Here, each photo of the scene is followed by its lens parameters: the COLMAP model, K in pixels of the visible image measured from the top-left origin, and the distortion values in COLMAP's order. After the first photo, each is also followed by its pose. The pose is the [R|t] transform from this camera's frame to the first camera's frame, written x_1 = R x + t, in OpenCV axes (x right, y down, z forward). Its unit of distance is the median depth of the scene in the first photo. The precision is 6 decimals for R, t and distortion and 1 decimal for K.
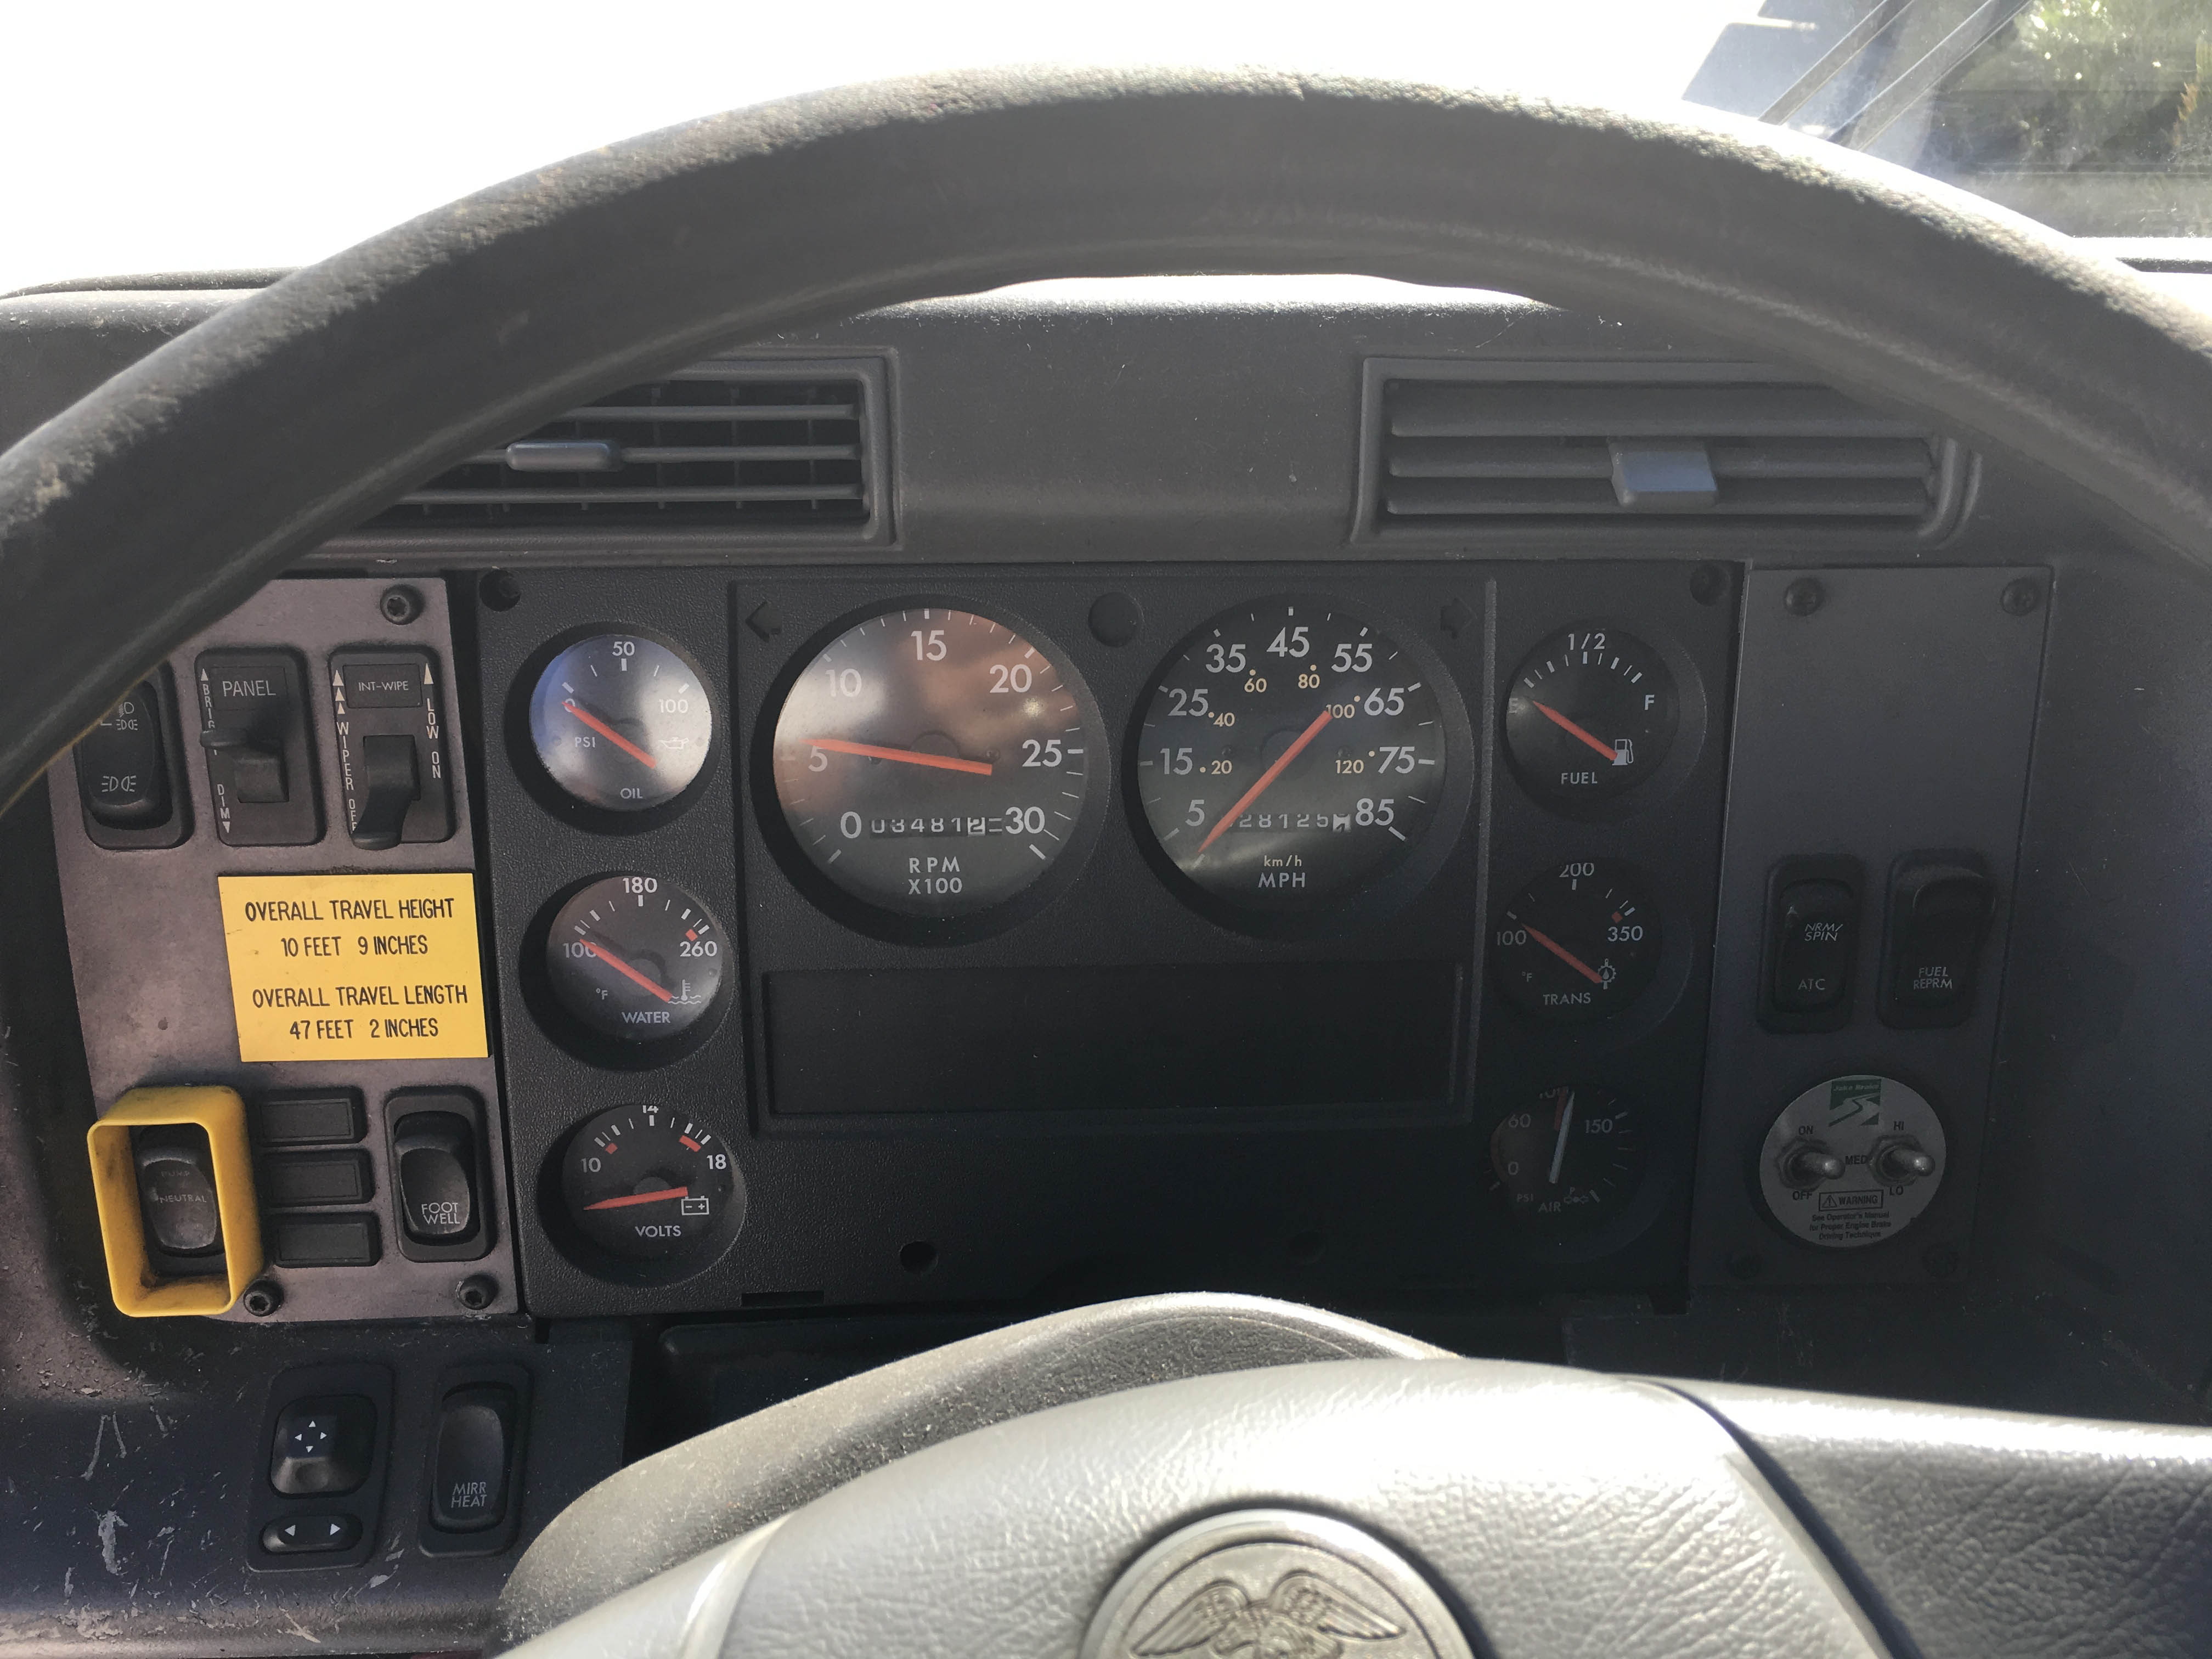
lens RADIAL K [[1854.4, 0, 1111.7], [0, 1854.4, 831.3], [0, 0, 1]] dist [0.080454, -0.108736]
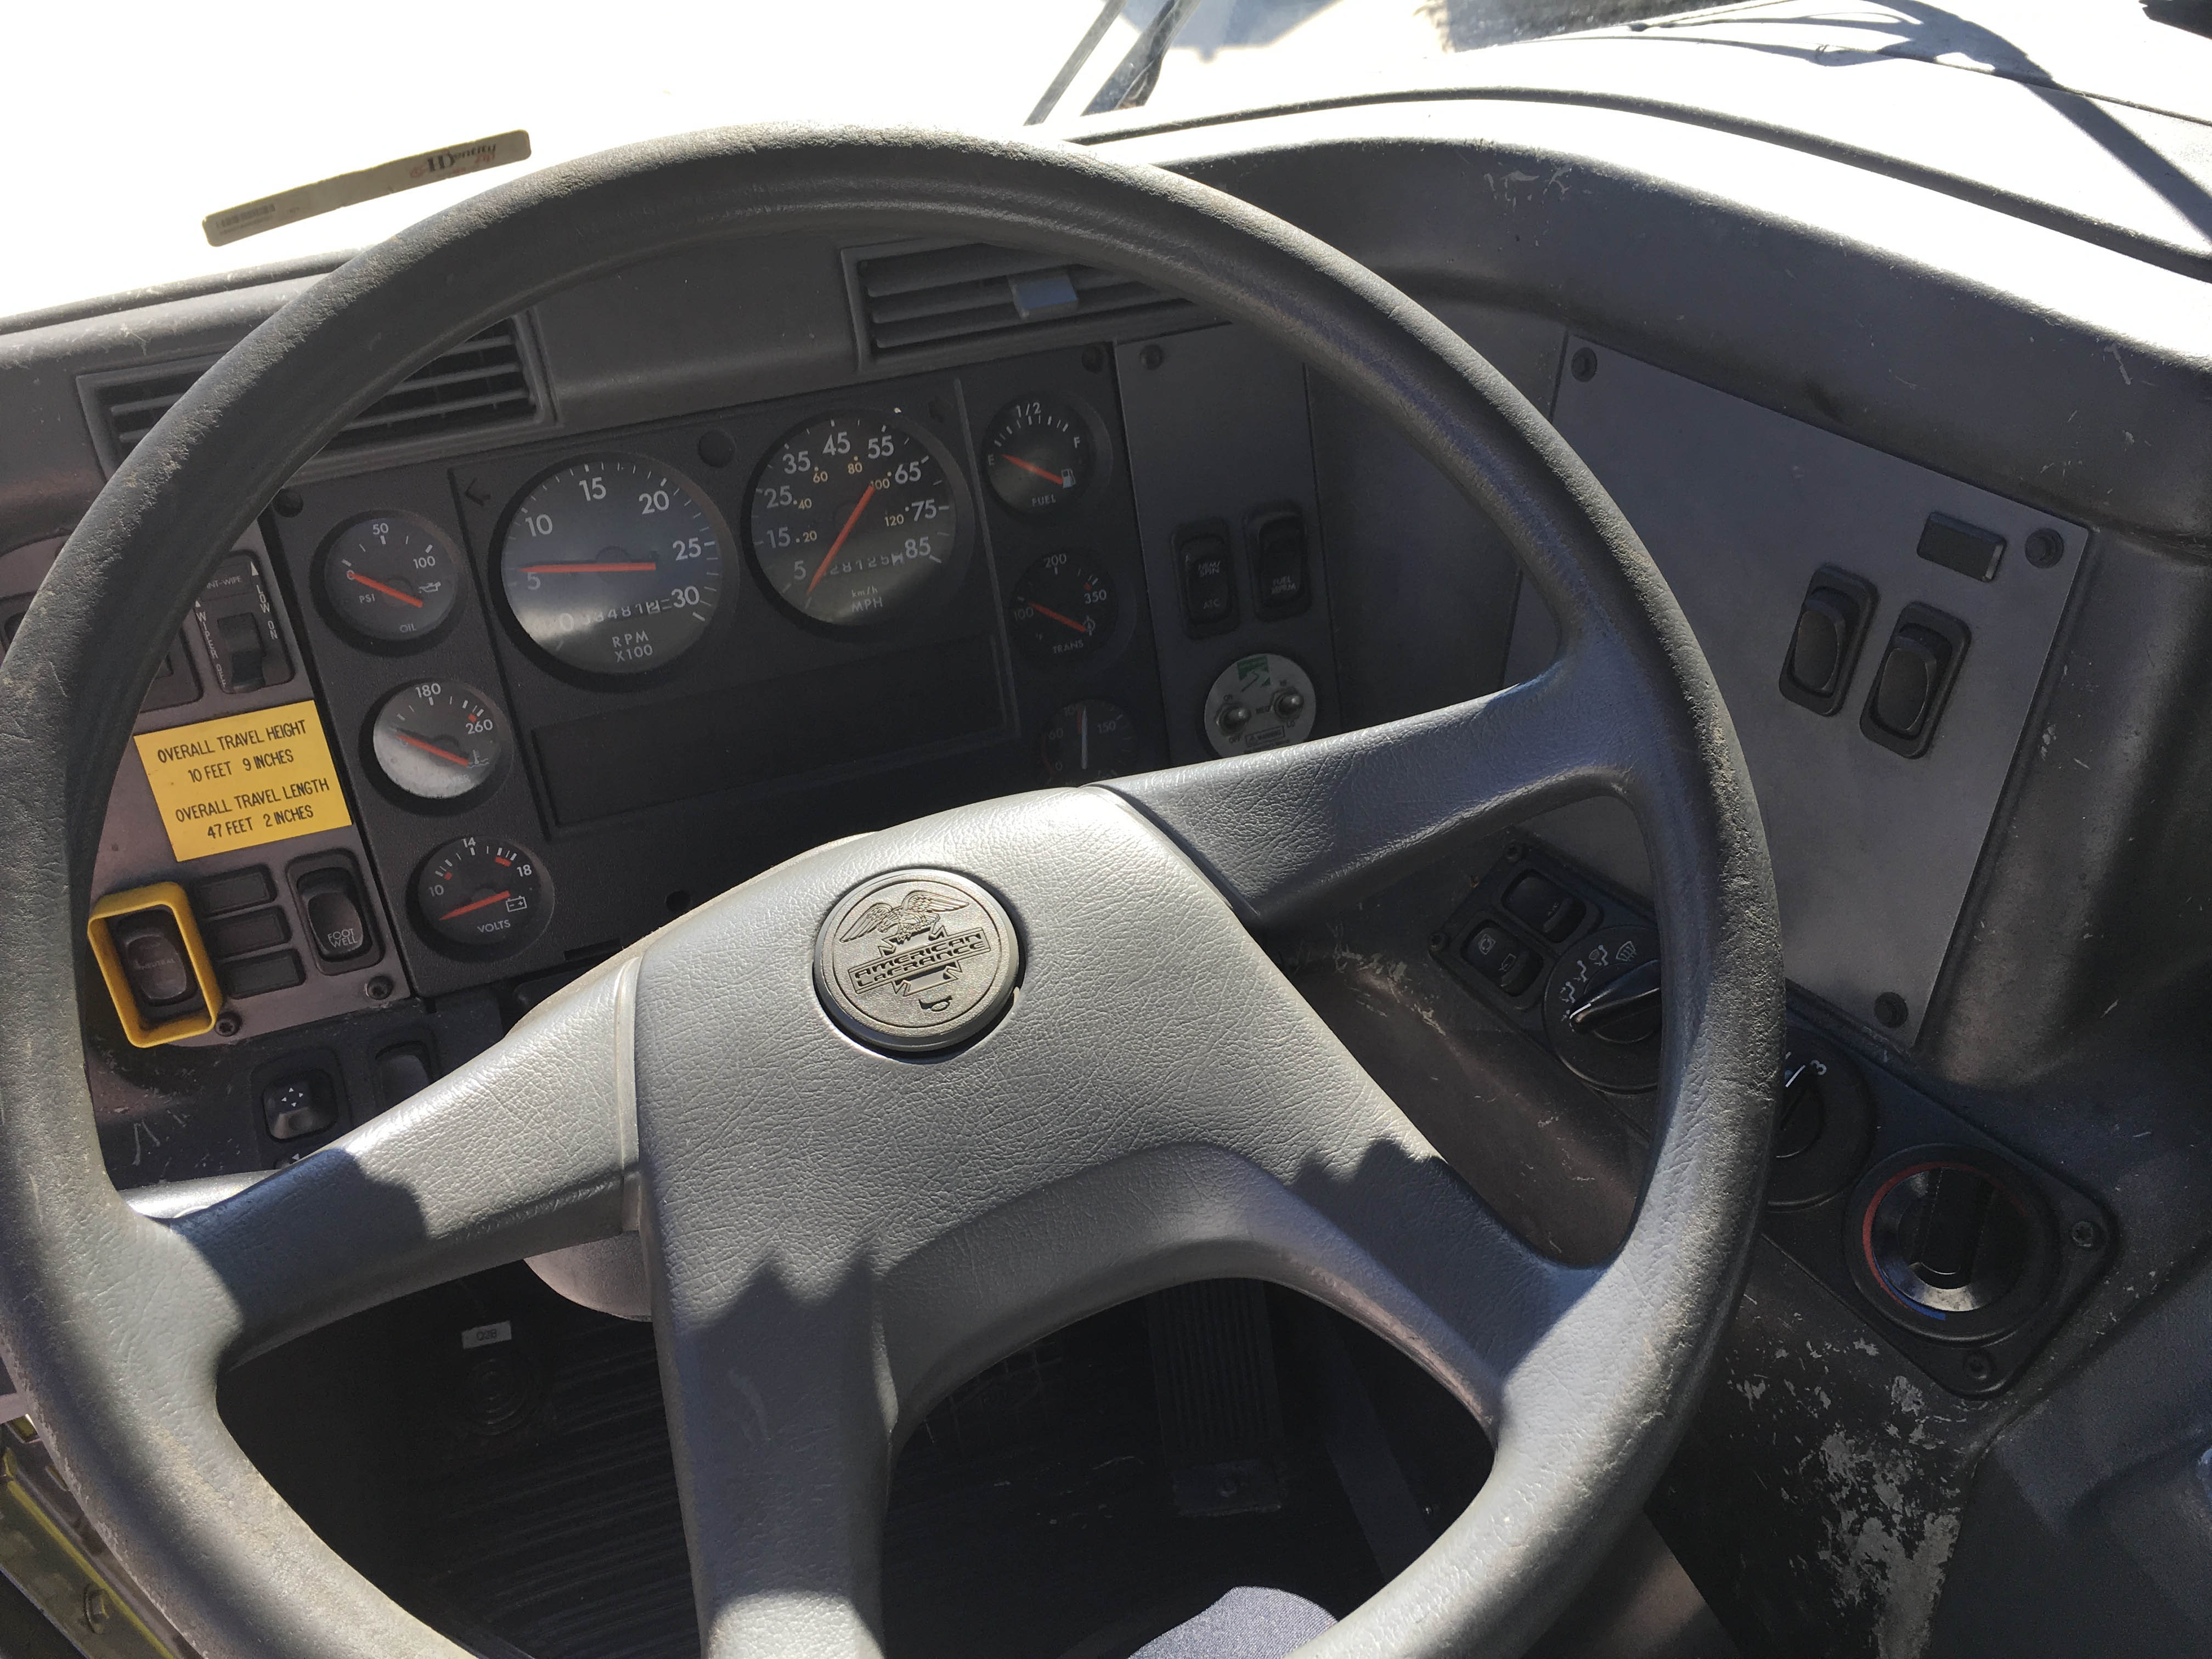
lens RADIAL K [[1854.4, 0, 1103.6], [0, 1854.4, 820.3], [0, 0, 1]] dist [0.080454, -0.108736]
pose [[0.962757, -0.213027, 0.166489, -0.011504], [0.197246, 0.974567, 0.106368, 0.077007], [-0.184914, -0.069567, 0.980289, -0.535853]]
